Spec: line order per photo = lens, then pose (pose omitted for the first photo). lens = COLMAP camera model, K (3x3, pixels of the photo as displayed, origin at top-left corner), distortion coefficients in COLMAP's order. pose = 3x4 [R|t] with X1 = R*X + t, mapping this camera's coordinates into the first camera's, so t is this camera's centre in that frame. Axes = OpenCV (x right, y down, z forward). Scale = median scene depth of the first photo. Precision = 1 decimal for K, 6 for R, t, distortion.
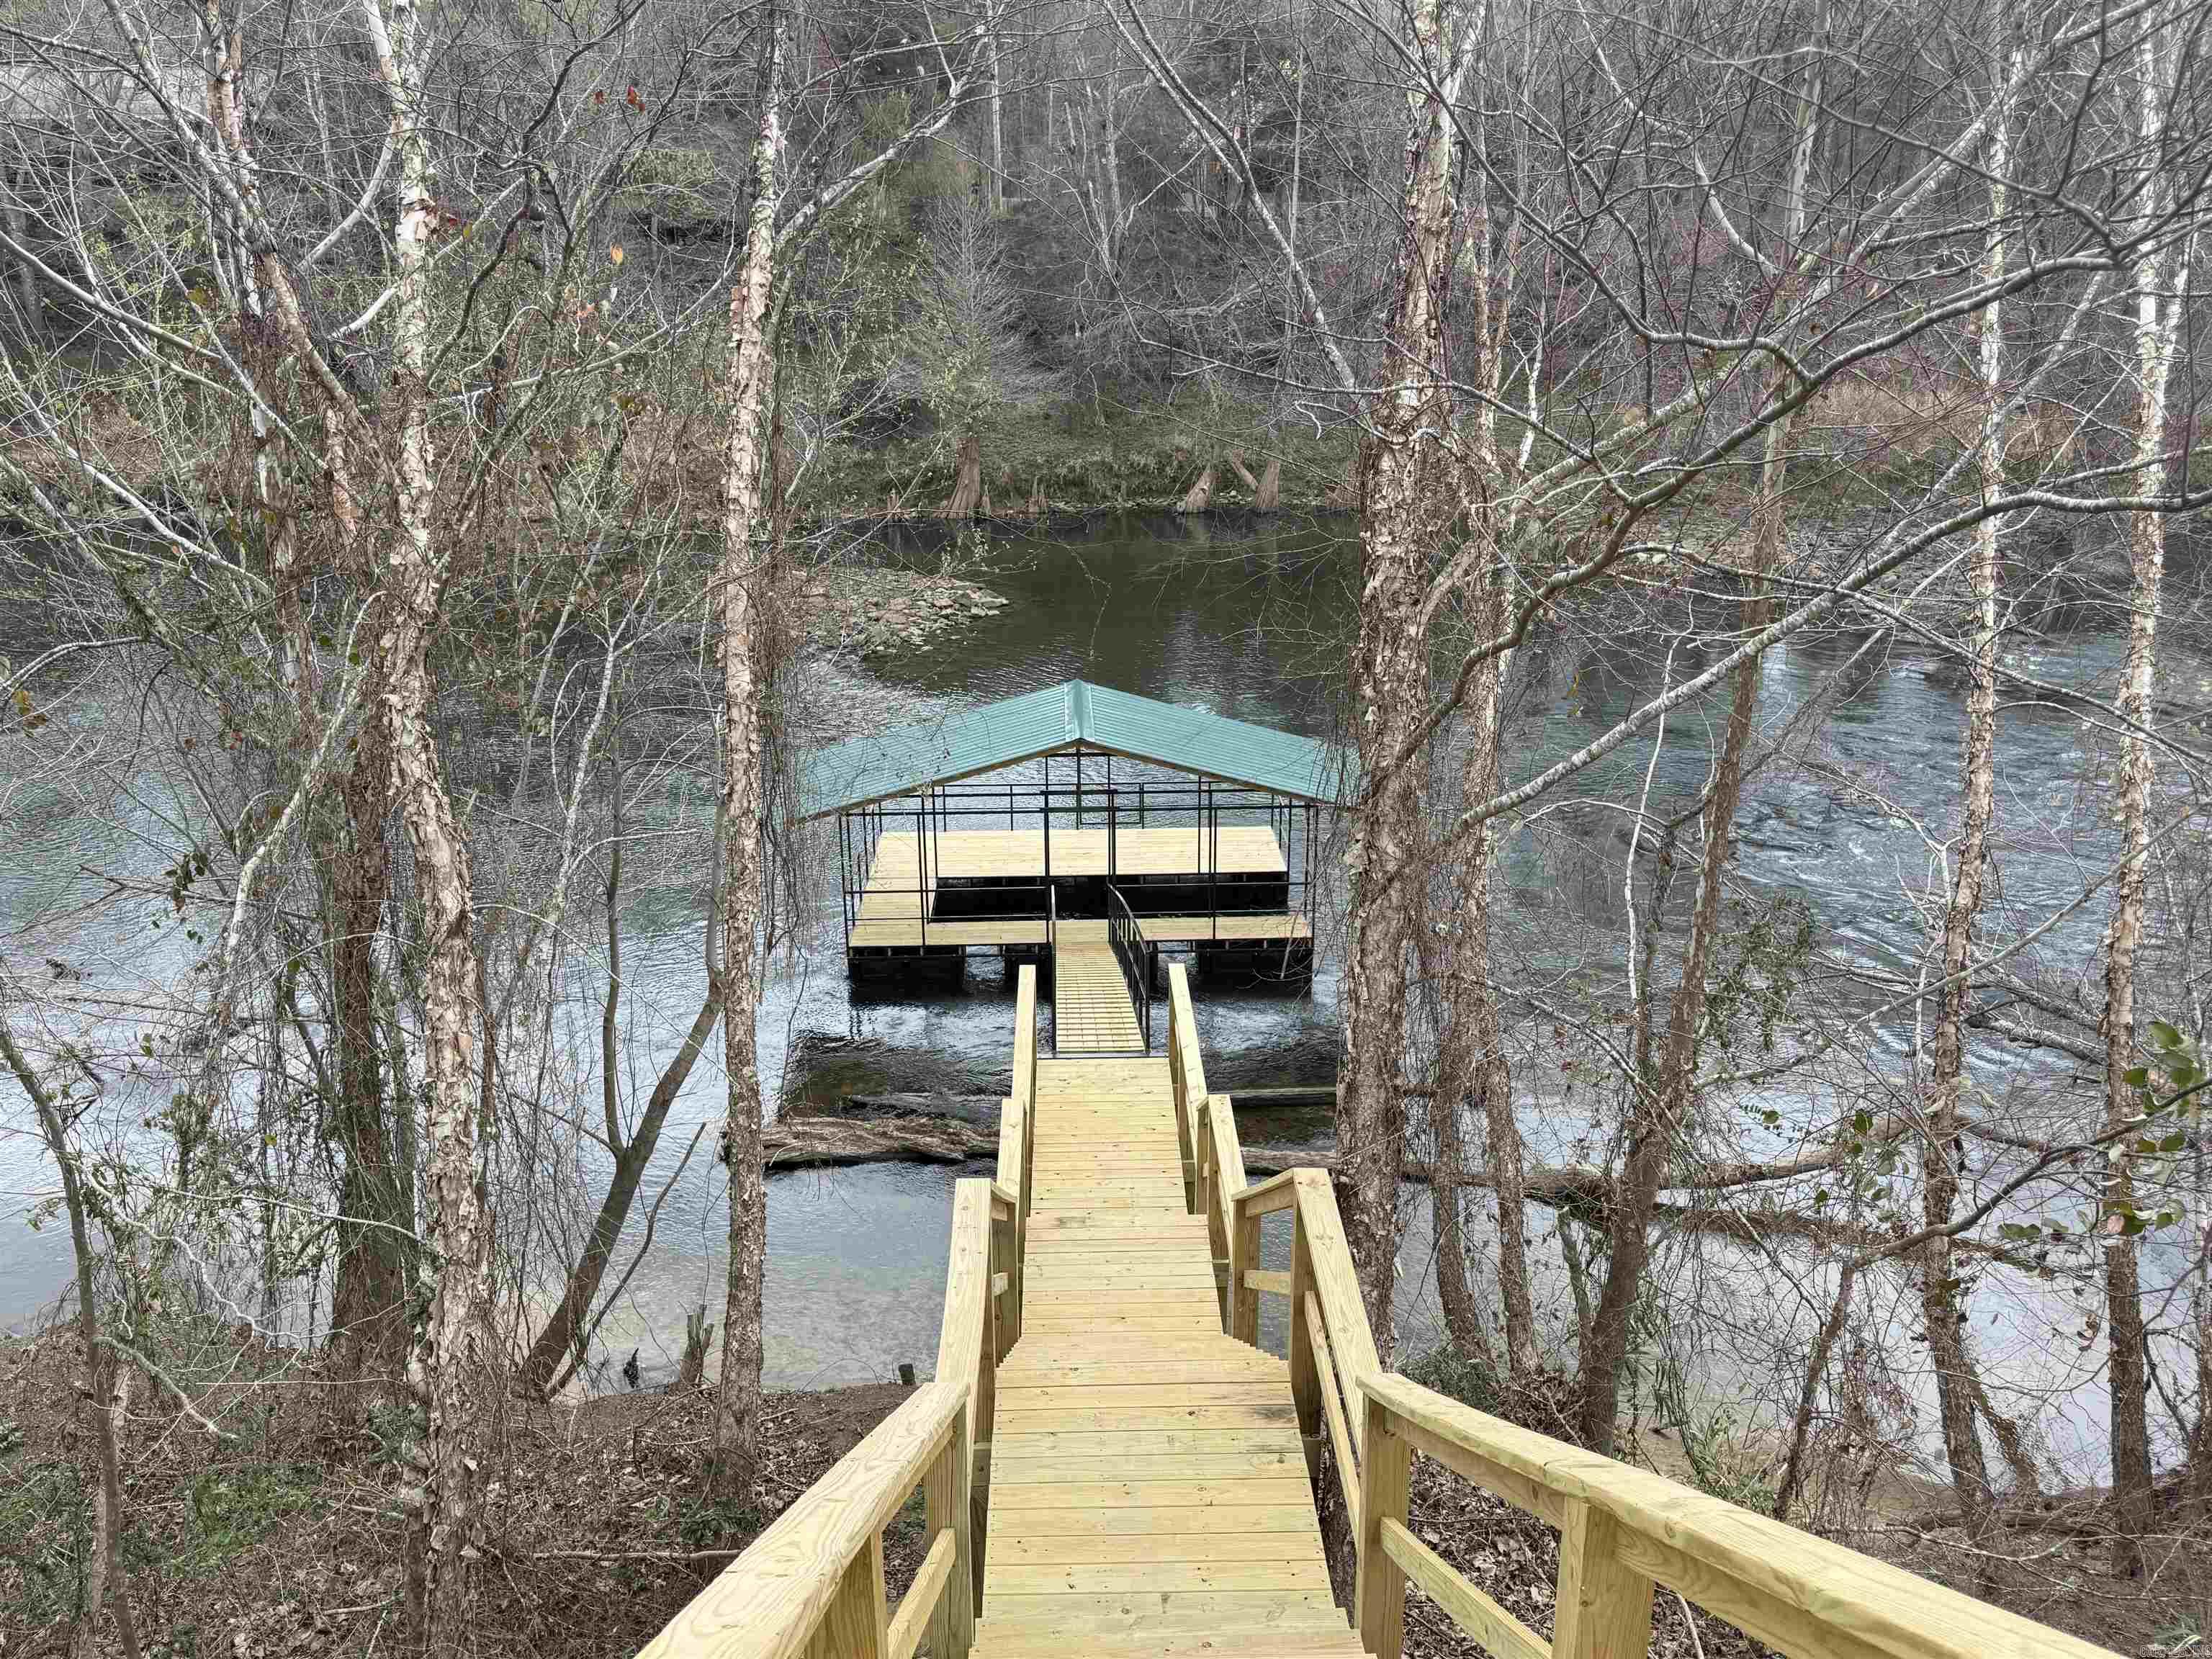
lens RADIAL K [[1740.4, 0, 1106.0], [0, 1740.4, 829.5], [0, 0, 1]] dist [-0.000256, -0.000097]
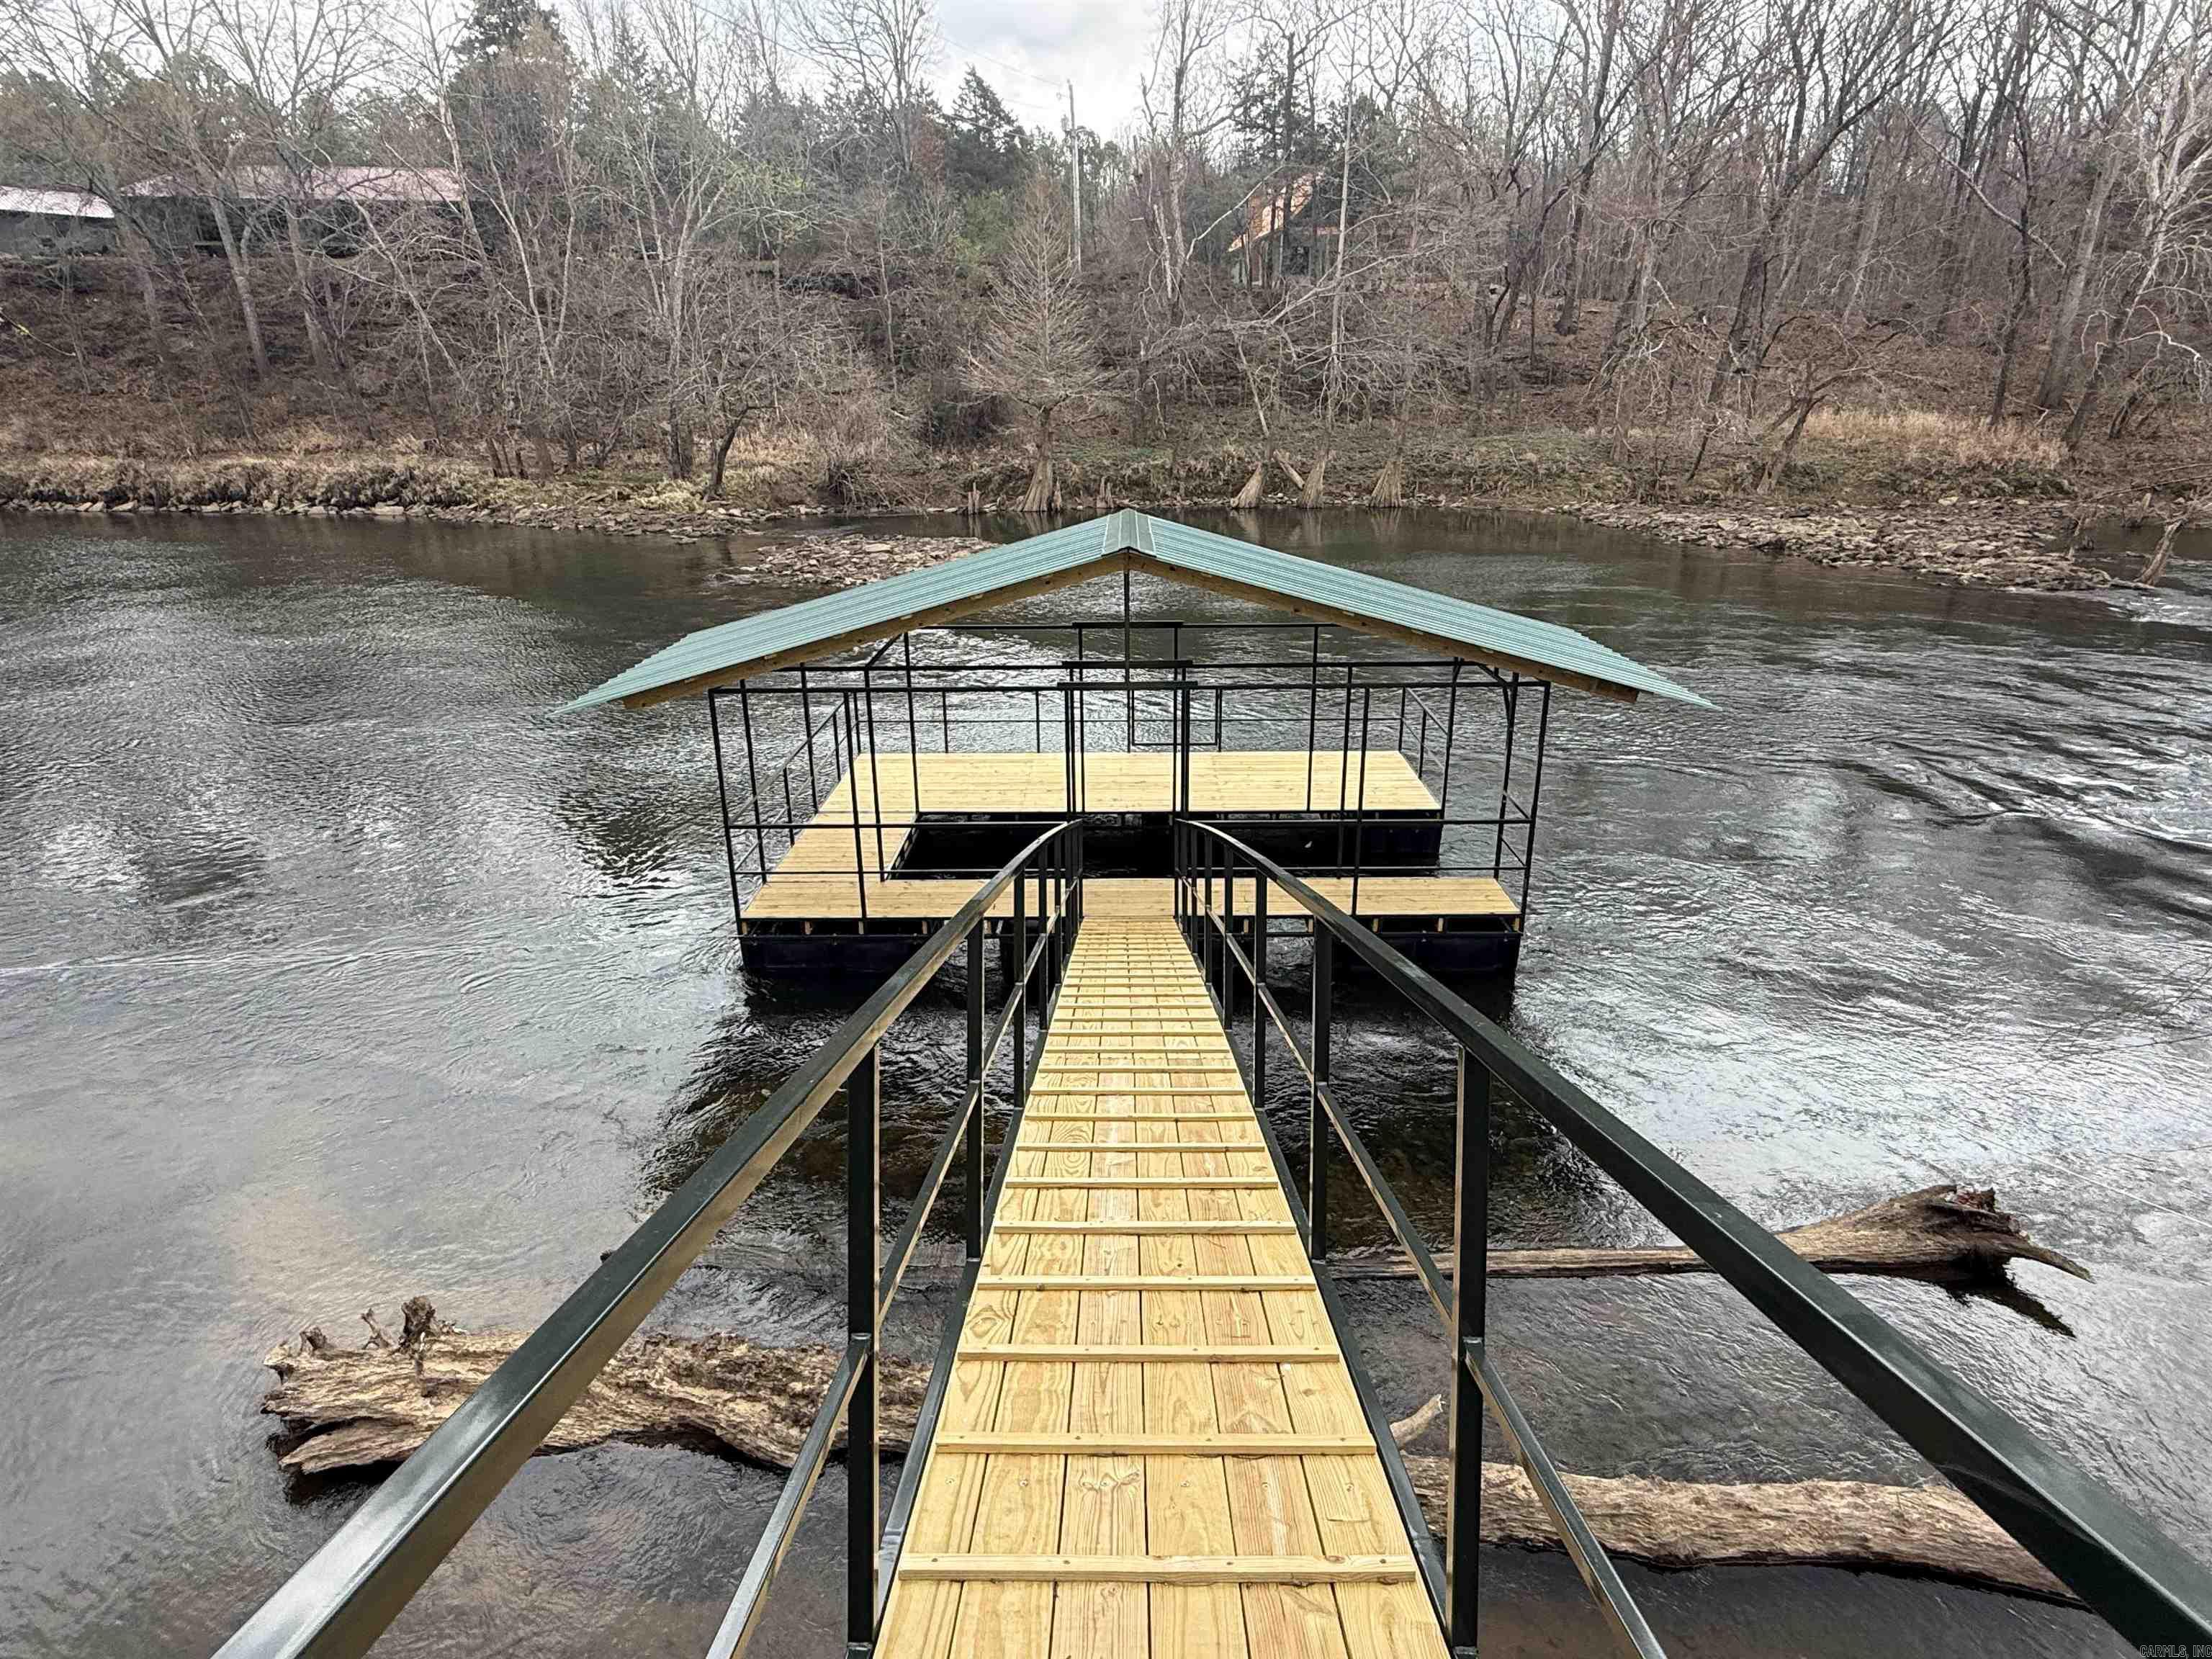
lens RADIAL K [[1210.9, 0, 1106.0], [0, 1210.9, 829.5], [0, 0, 1]] dist [0.001659, -0.001097]
pose [[0.998923, 0.011111, -0.045051, -0.002948], [-0.010420, 0.999825, 0.015552, 0.026365], [0.045216, -0.015066, 0.998864, 0.540937]]
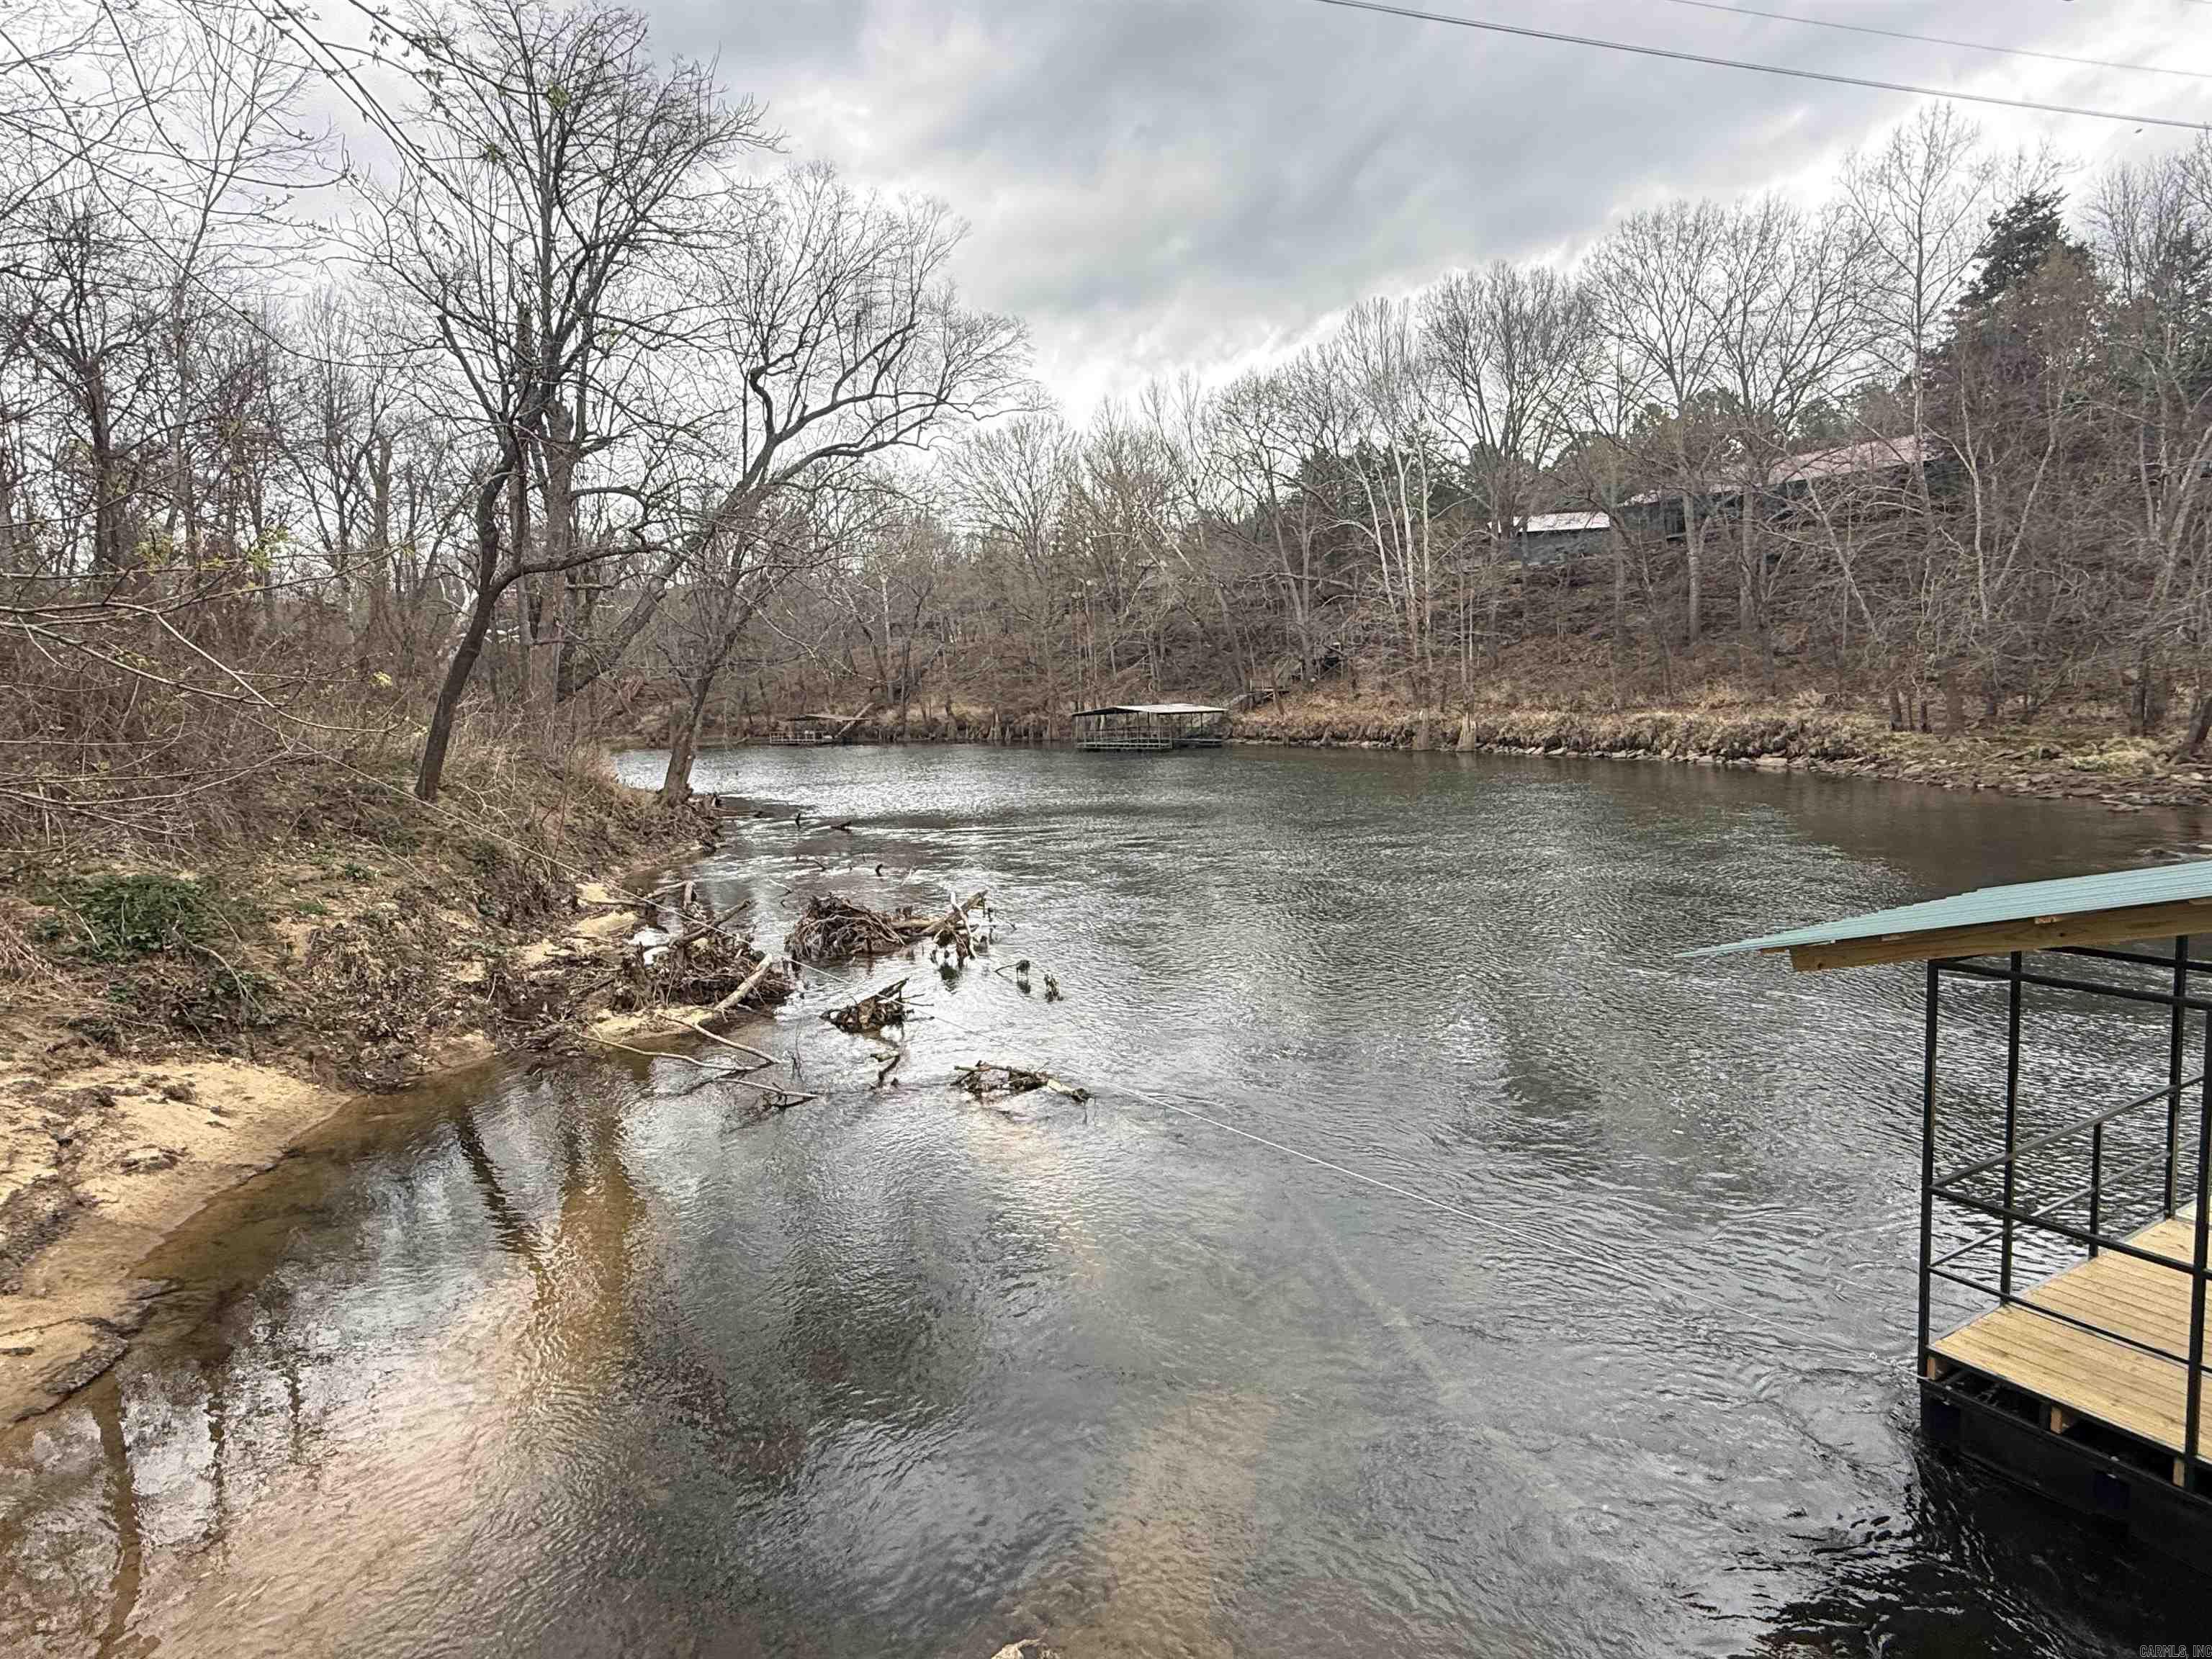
lens RADIAL K [[1210.9, 0, 1106.0], [0, 1210.9, 829.5], [0, 0, 1]] dist [0.001659, -0.001097]
pose [[0.460124, 0.081960, -0.884063, -0.013286], [-0.254787, 0.966039, -0.043047, 0.016577], [0.850511, 0.245055, 0.465380, 0.658187]]
